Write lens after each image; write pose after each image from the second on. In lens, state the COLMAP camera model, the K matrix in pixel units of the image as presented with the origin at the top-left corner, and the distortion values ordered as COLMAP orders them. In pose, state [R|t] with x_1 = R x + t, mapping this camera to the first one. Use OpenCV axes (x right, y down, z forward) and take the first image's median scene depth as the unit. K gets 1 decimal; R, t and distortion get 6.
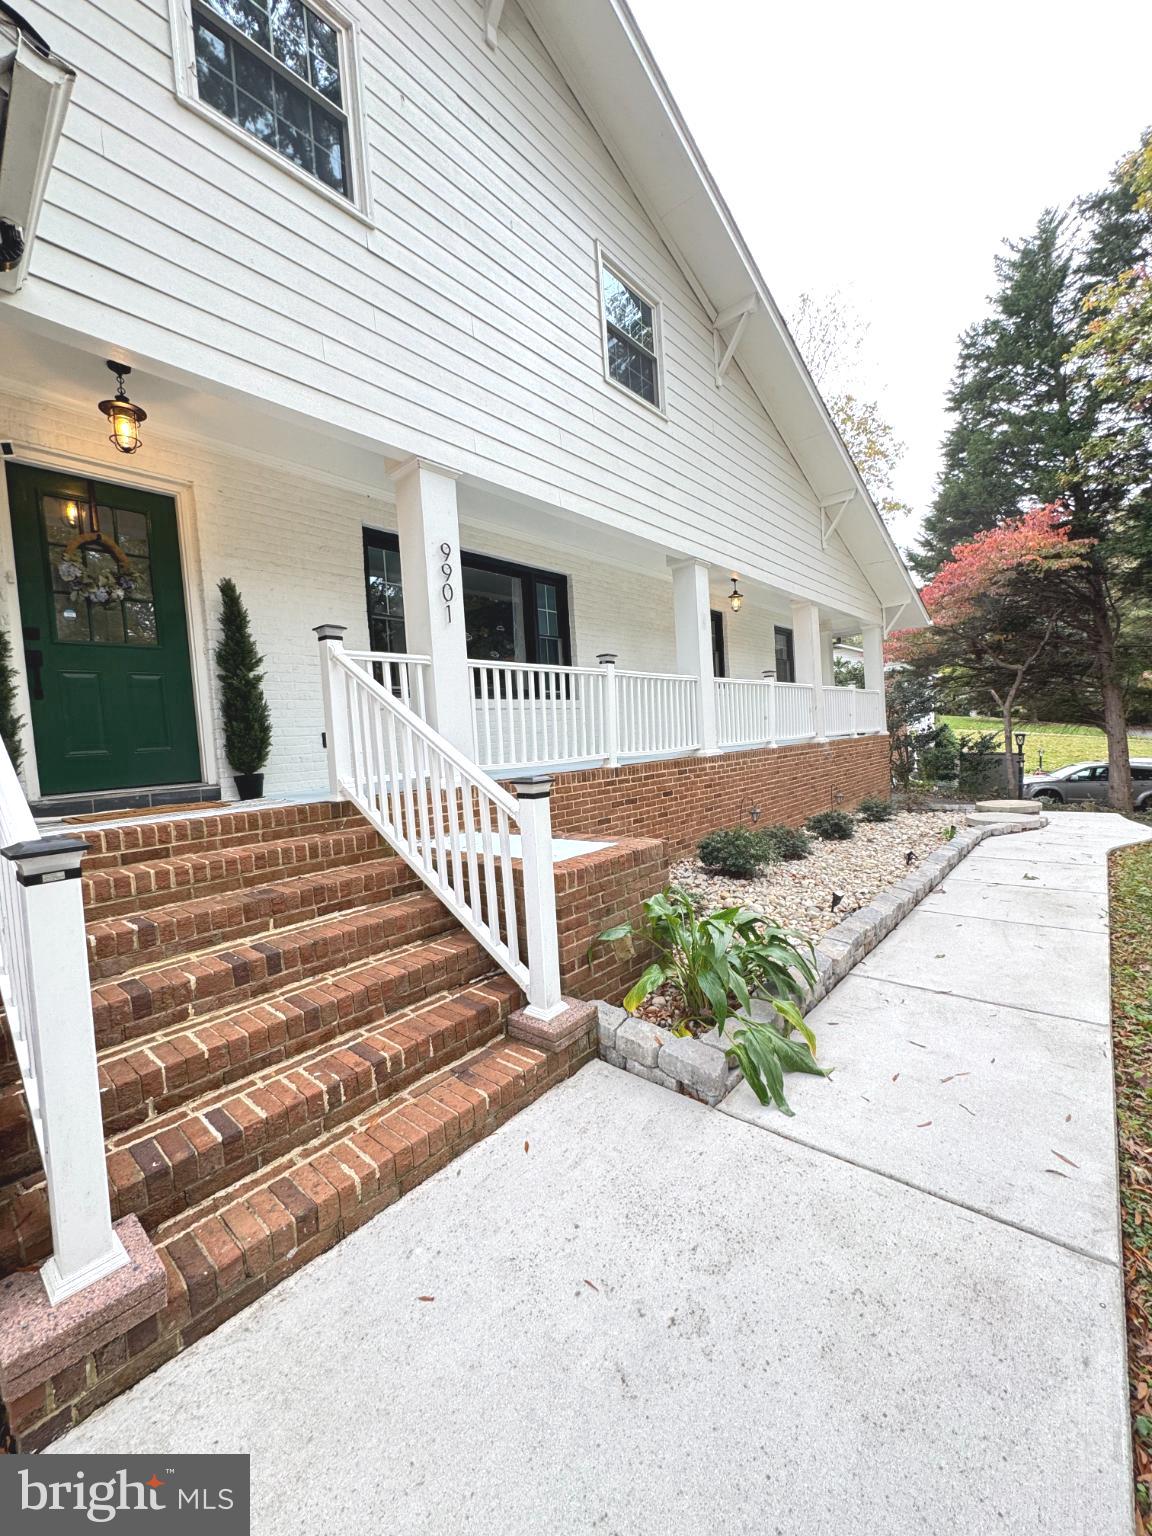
lens RADIAL K [[608.8, 0, 581.0], [0, 608.8, 757.7], [0, 0, 1]] dist [-0.004217, 0.000309]
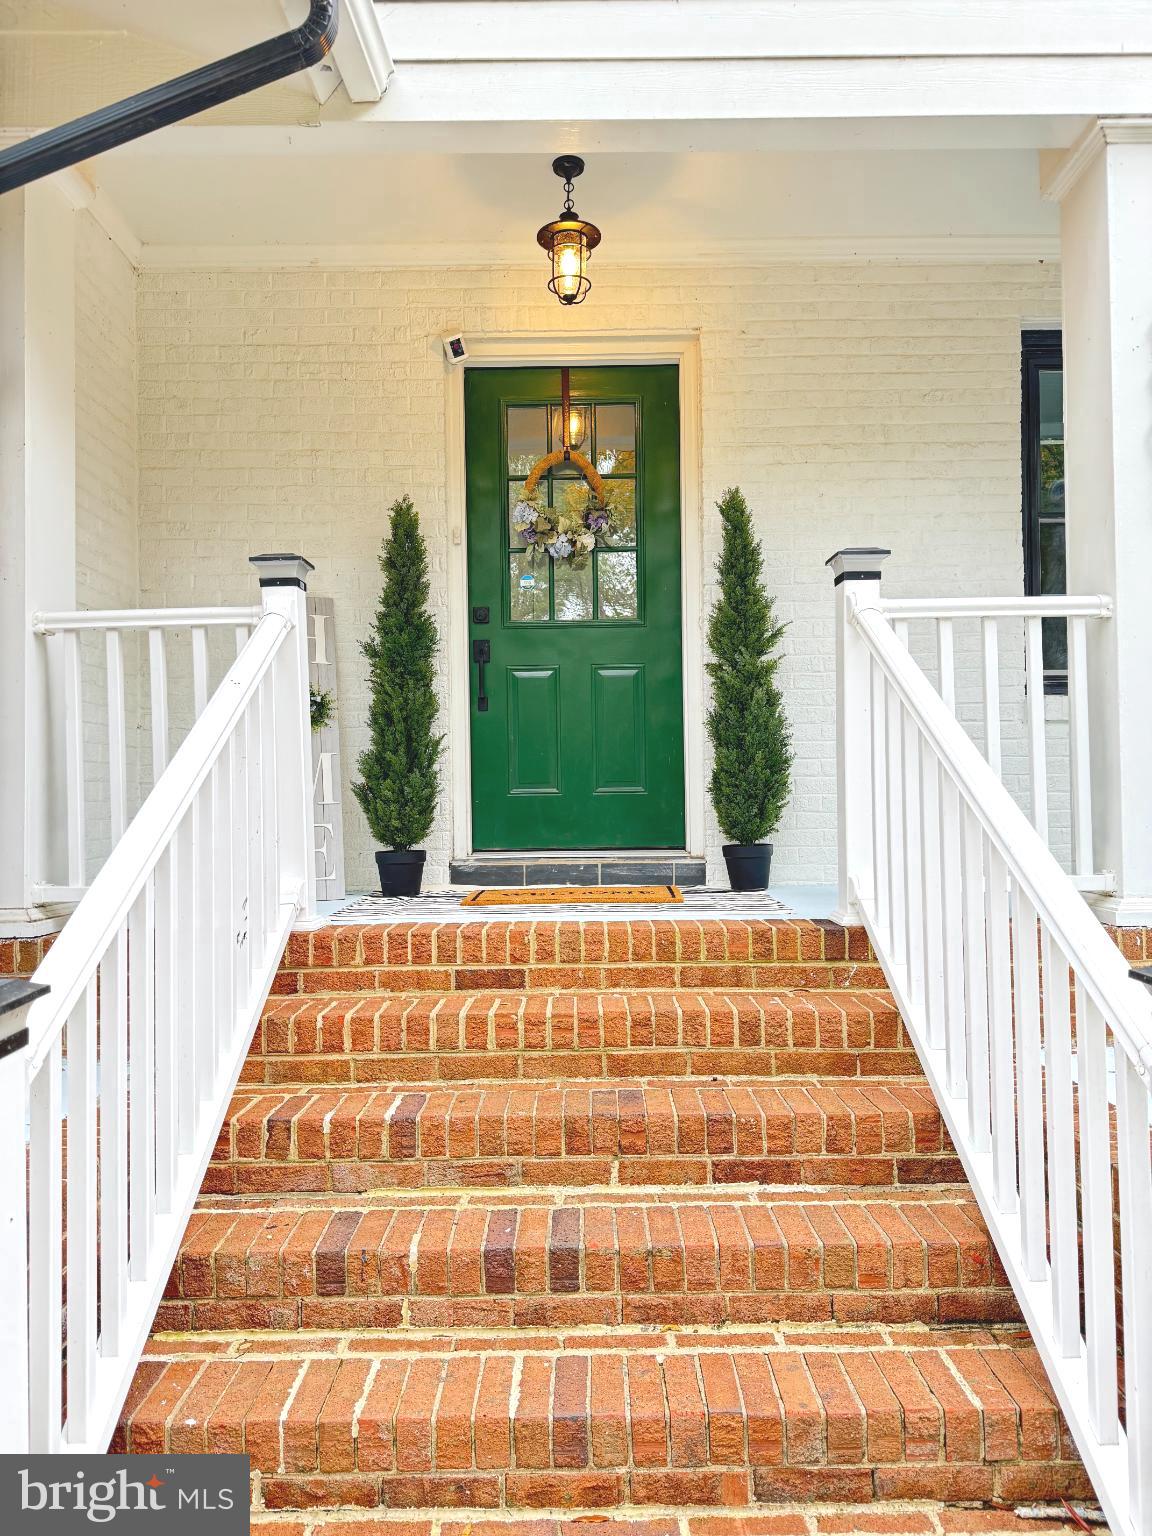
lens RADIAL K [[1061.8, 0, 573.8], [0, 1061.8, 778.2], [0, 0, 1]] dist [0.037934, -0.048200]
pose [[0.649937, 0.043964, -0.758716, 0.097318], [-0.057819, 0.998292, 0.008316, -0.043378], [0.757786, 0.038463, 0.651369, 0.374700]]
